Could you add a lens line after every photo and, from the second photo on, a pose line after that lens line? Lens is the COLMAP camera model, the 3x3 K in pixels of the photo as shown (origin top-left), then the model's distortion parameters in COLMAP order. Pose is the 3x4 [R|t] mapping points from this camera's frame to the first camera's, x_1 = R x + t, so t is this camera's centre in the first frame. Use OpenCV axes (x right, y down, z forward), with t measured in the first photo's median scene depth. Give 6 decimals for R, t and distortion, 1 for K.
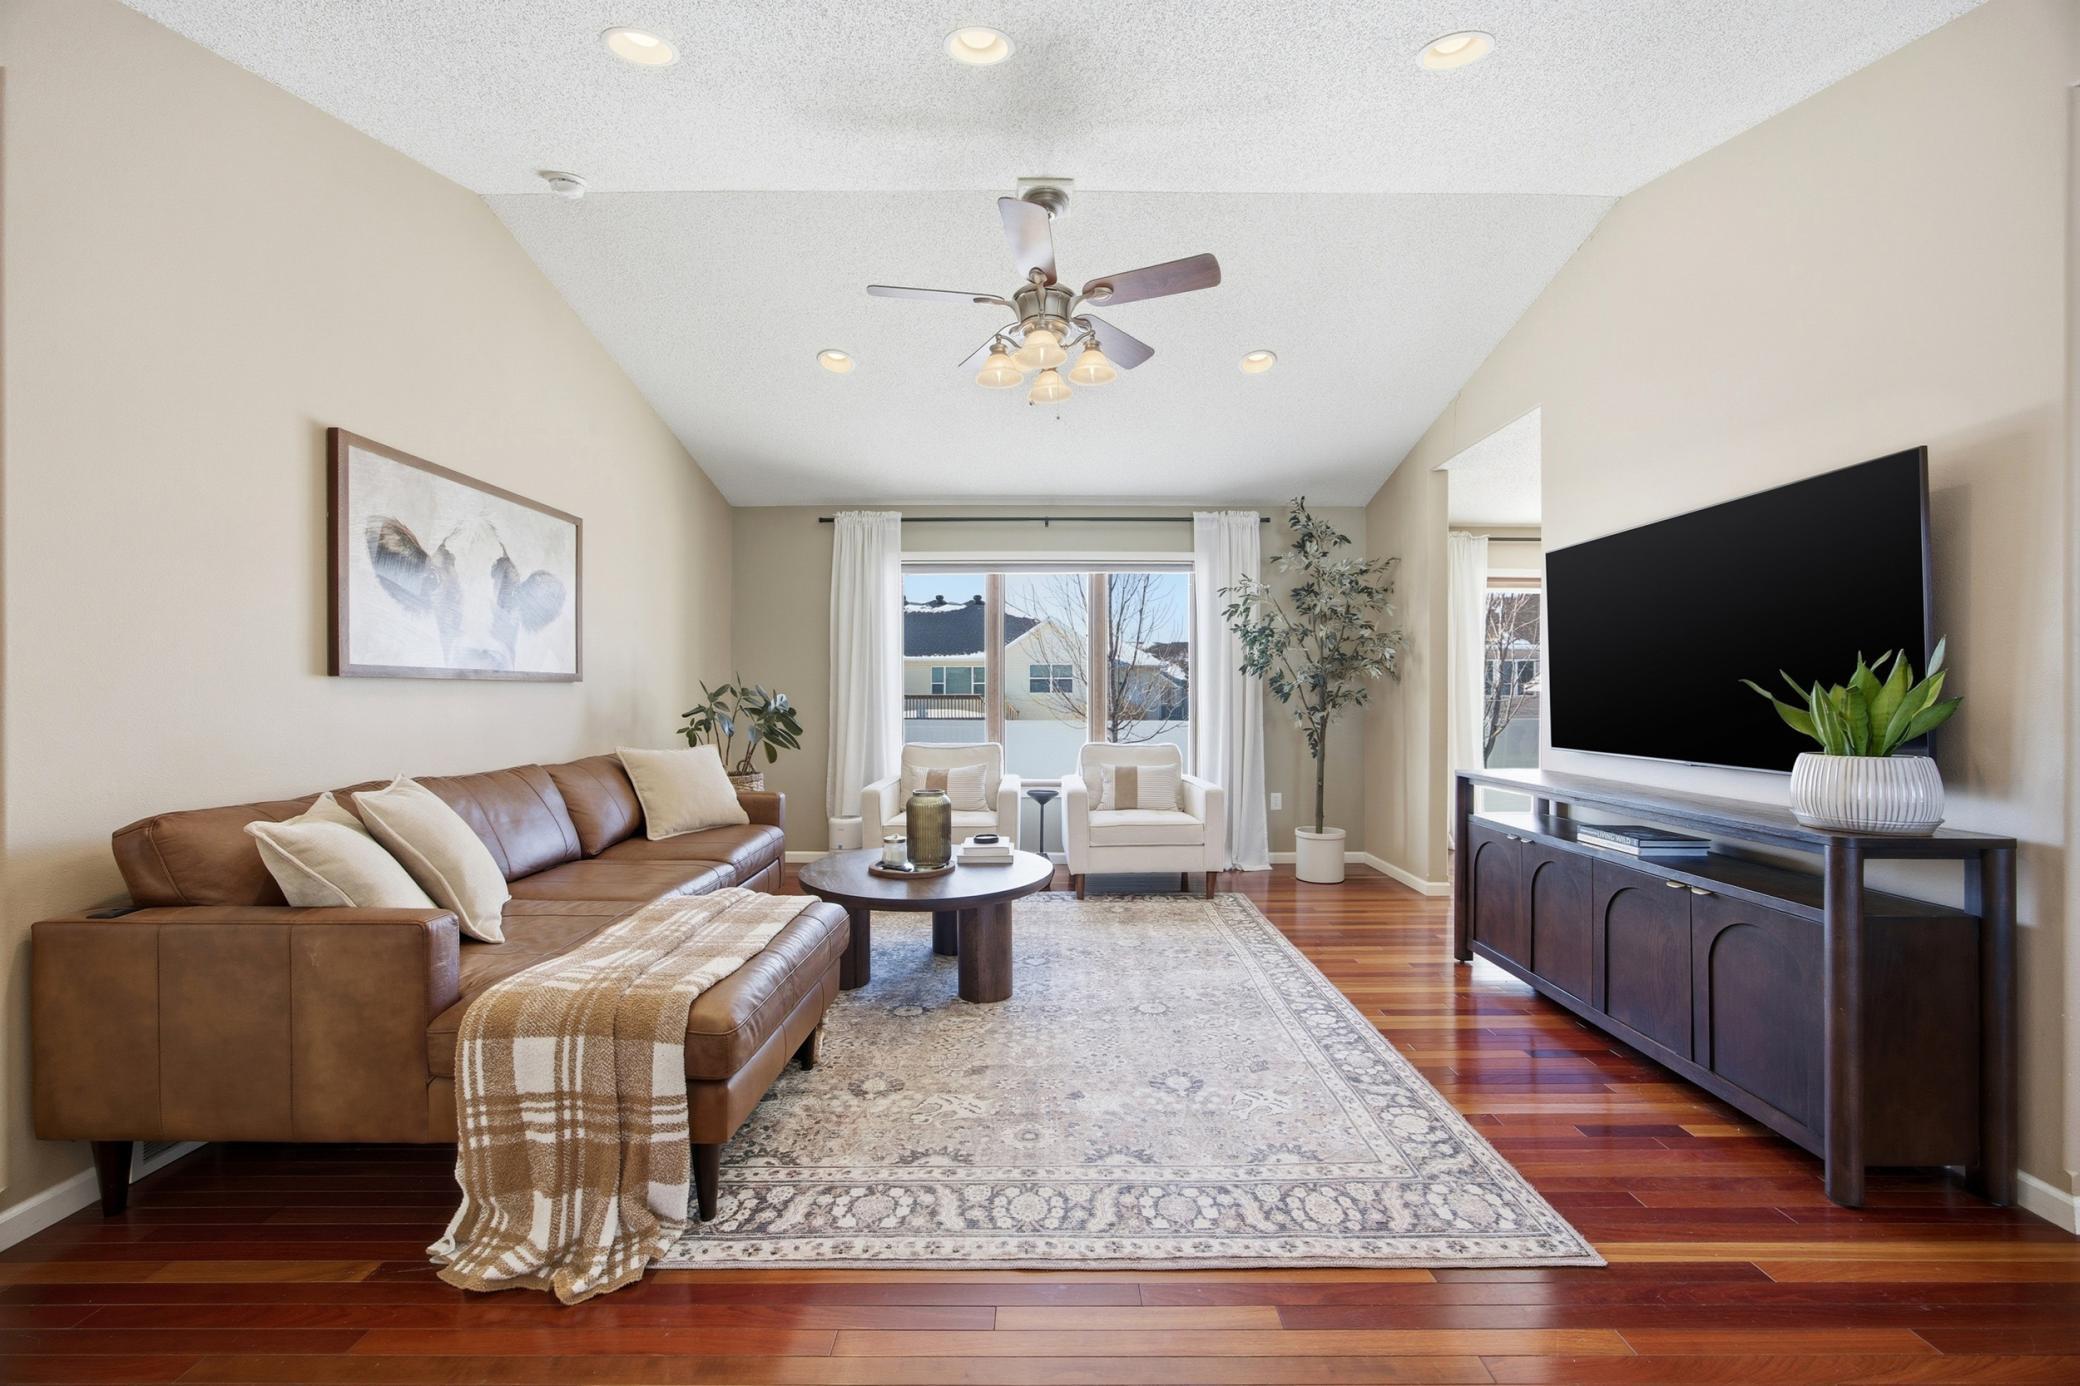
lens RADIAL K [[826.7, 0, 995.9], [0, 826.7, 700.5], [0, 0, 1]] dist [-0.017467, 0.001184]
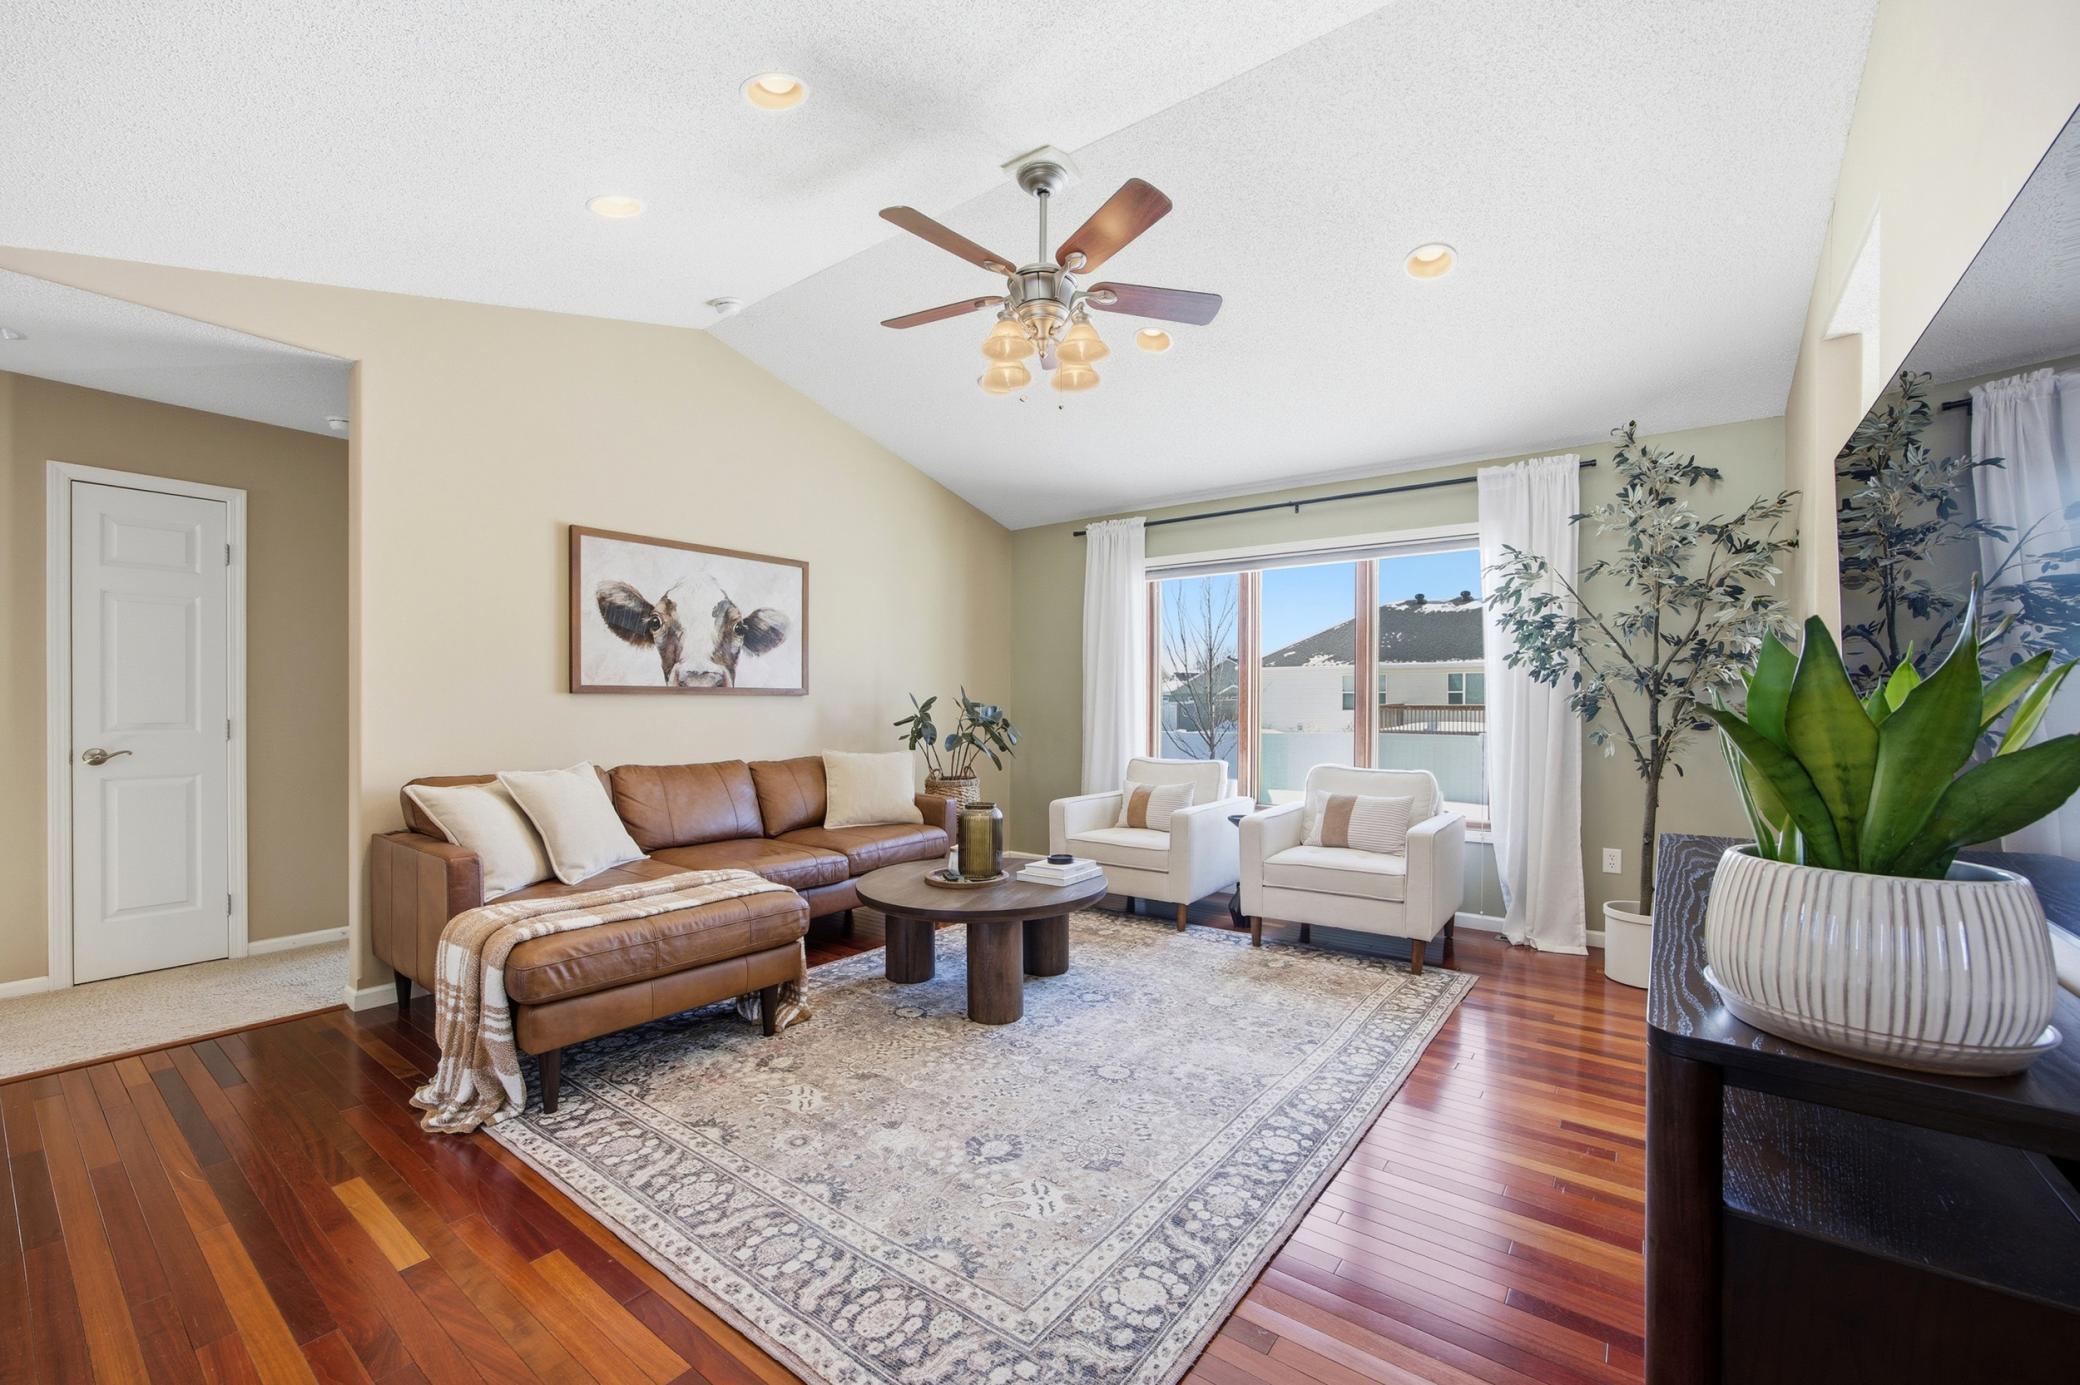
lens RADIAL K [[826.7, 0, 1021.4], [0, 826.7, 714.5], [0, 0, 1]] dist [-0.017467, 0.001184]
pose [[0.803825, 0.011223, -0.594760, 0.625156], [-0.007140, 0.999932, 0.009218, -0.010028], [0.594823, -0.003163, 0.803851, 0.248855]]
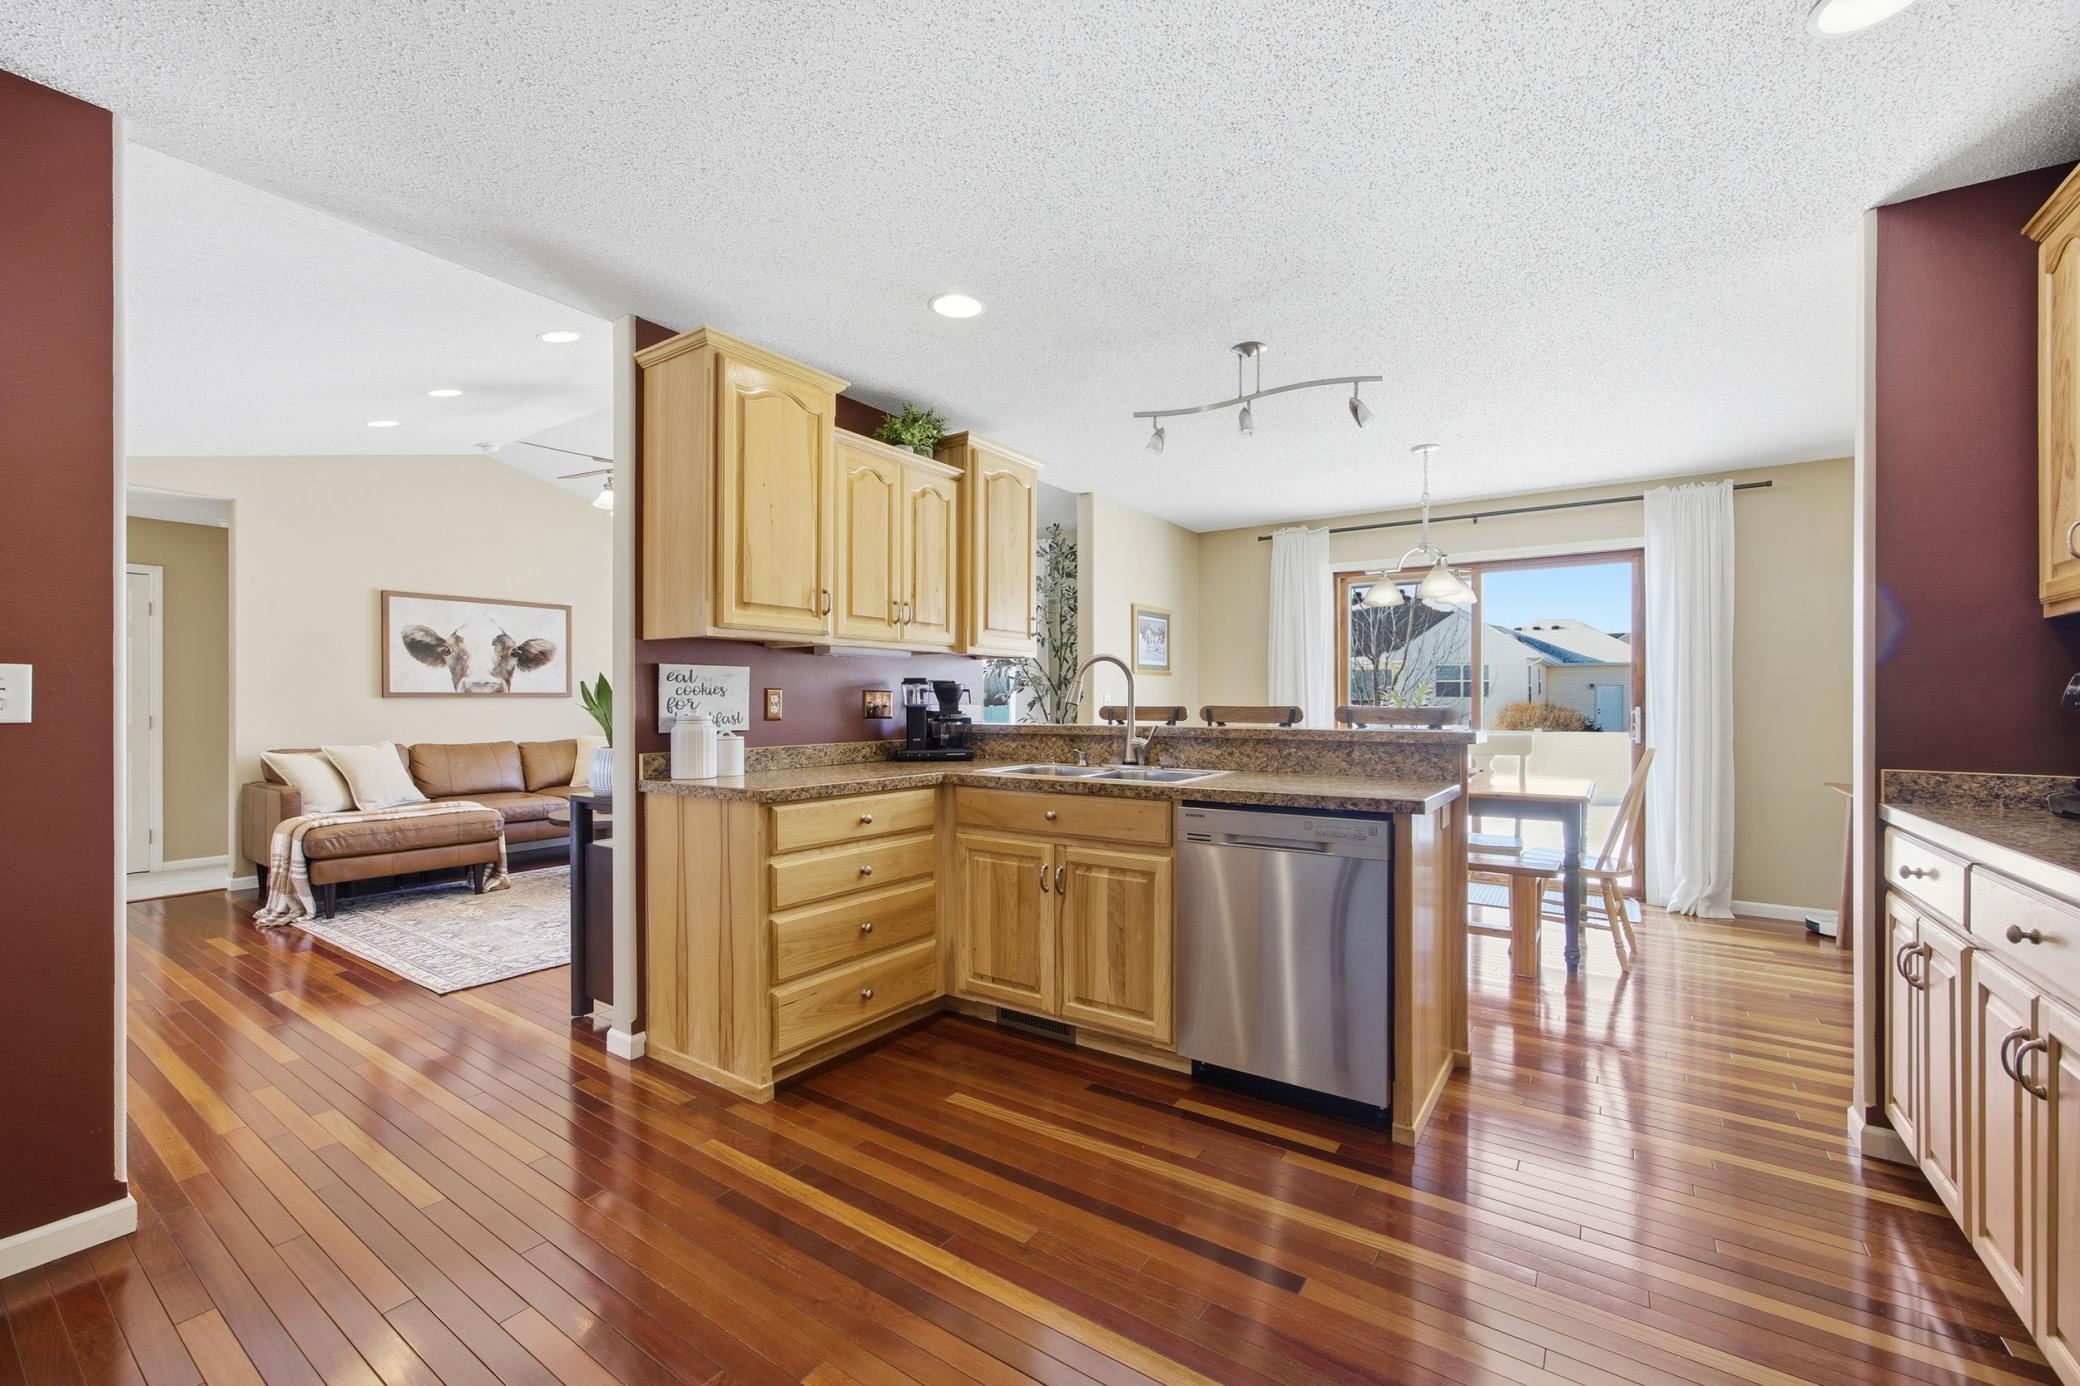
lens RADIAL K [[826.7, 0, 1039.5], [0, 826.7, 705.5], [0, 0, 1]] dist [-0.017467, 0.001184]
pose [[0.840398, 0.003706, -0.541956, 1.701154], [-0.003979, 0.999992, 0.000668, -0.014359], [0.541955, 0.001595, 0.840406, 0.058595]]
